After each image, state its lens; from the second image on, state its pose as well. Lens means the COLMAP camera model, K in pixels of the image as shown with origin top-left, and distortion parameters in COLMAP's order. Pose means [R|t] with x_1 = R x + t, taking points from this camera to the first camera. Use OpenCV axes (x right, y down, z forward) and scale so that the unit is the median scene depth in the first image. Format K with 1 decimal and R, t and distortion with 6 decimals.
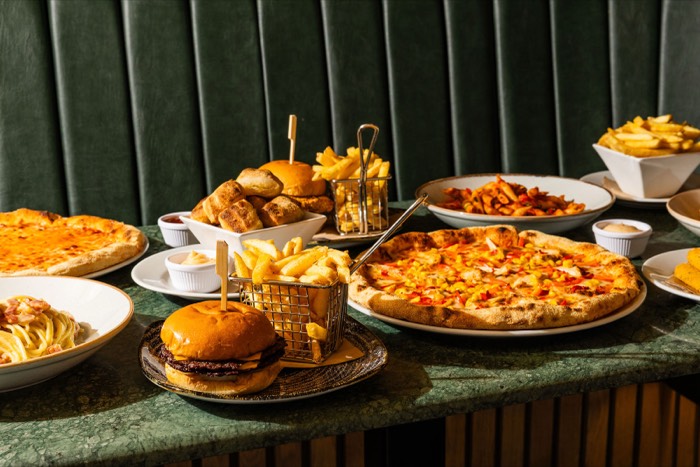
lens RADIAL K [[1090.1, 0, 350.0], [0, 1090.1, 233.5], [0, 0, 1]] dist [0.016047, 0.007124]
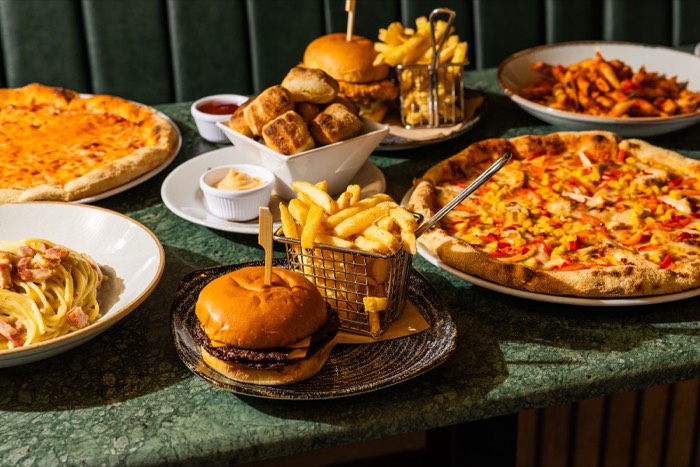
lens RADIAL K [[1261.5, 0, 350.0], [0, 1261.5, 233.5], [0, 0, 1]] dist [0.014604, 0.055917]
pose [[0.998502, 0.026082, -0.048090, -0.003278], [-0.016285, 0.980892, 0.193869, -0.126294], [0.052228, -0.192795, 0.979848, 0.027475]]
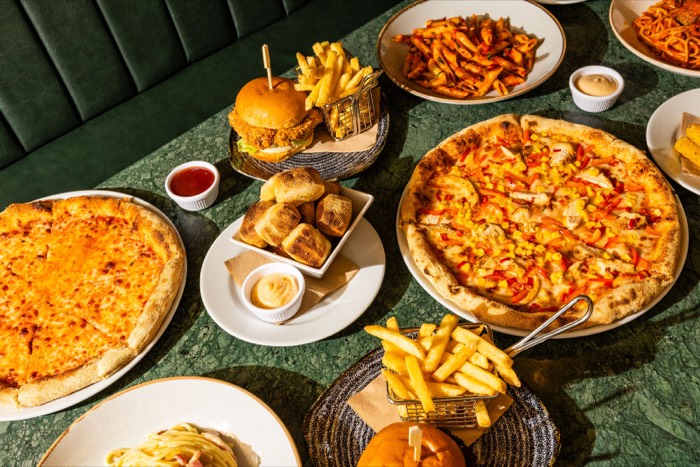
lens RADIAL K [[752.7, 0, 350.0], [0, 752.7, 233.5], [0, 0, 1]] dist [-0.007927, -0.000322]
pose [[0.929984, -0.328159, 0.165657, -0.170194], [0.185212, 0.807551, 0.559963, -0.385795], [-0.317533, -0.490074, 0.811788, 0.433746]]
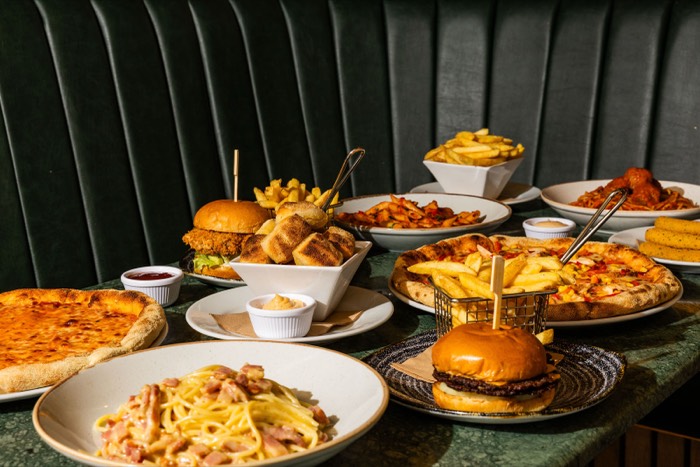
lens RADIAL K [[1070.7, 0, 350.0], [0, 1070.7, 233.5], [0, 0, 1]] dist [0.013388, 0.008398]
pose [[0.836740, -0.119815, 0.534332, -0.555767], [0.145922, 0.989274, -0.006678, -0.019843], [-0.527800, 0.083558, 0.845248, 0.204936]]
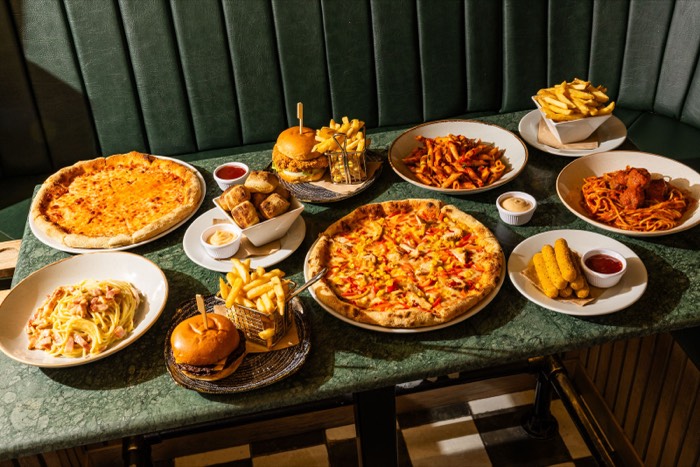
lens RADIAL K [[785.9, 0, 350.0], [0, 785.9, 233.5], [0, 0, 1]] dist [-0.006798, -0.007329]
pose [[0.986931, 0.052370, -0.152397, 0.212190], [0.007693, 0.929329, 0.369172, -0.389348], [0.160960, -0.365520, 0.916781, -0.004299]]
